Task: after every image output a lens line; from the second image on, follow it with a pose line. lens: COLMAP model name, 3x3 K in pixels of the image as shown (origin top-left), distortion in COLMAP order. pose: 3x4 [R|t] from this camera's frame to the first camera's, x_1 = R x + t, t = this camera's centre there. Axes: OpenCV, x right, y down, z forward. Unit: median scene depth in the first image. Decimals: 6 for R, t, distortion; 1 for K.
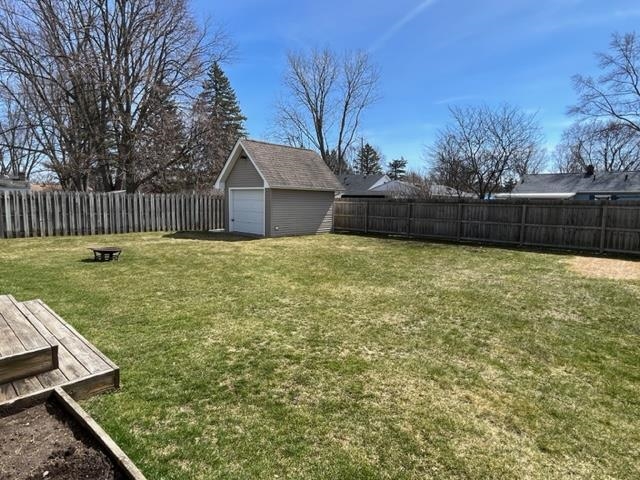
lens RADIAL K [[355.9, 0, 320.0], [0, 355.9, 240.0], [0, 0, 1]] dist [0.001214, 0.000087]
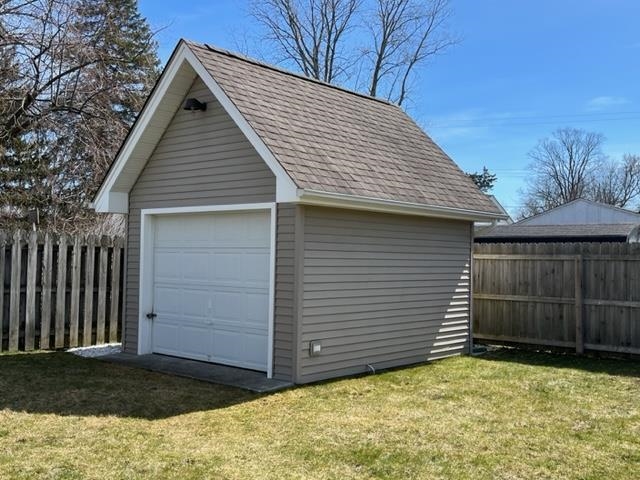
lens RADIAL K [[670.9, 0, 320.0], [0, 670.9, 240.0], [0, 0, 1]] dist [0.027034, 0.011053]
pose [[0.999380, -0.001696, 0.035177, -0.118775], [0.006470, 0.990681, -0.136047, -0.040045], [-0.034619, 0.136190, 0.990078, 0.411508]]
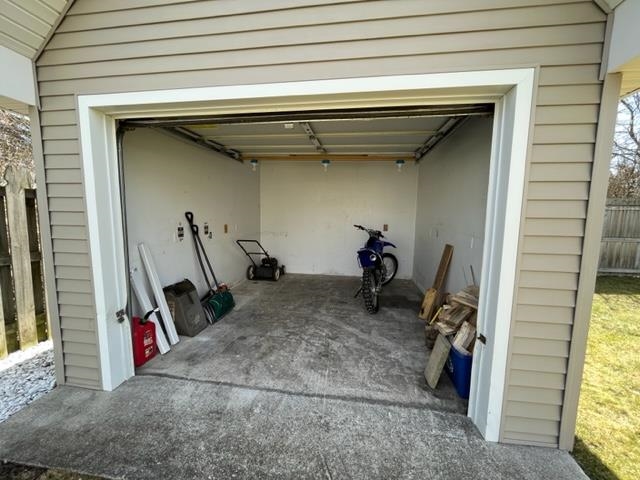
lens RADIAL K [[257.5, 0, 320.0], [0, 257.5, 240.0], [0, 0, 1]] dist [0.000384, 0.000014]
pose [[0.829270, -0.066283, 0.554903, -0.226622], [0.066192, 0.997602, 0.020243, -0.082220], [-0.554914, 0.019943, 0.831669, 0.824340]]
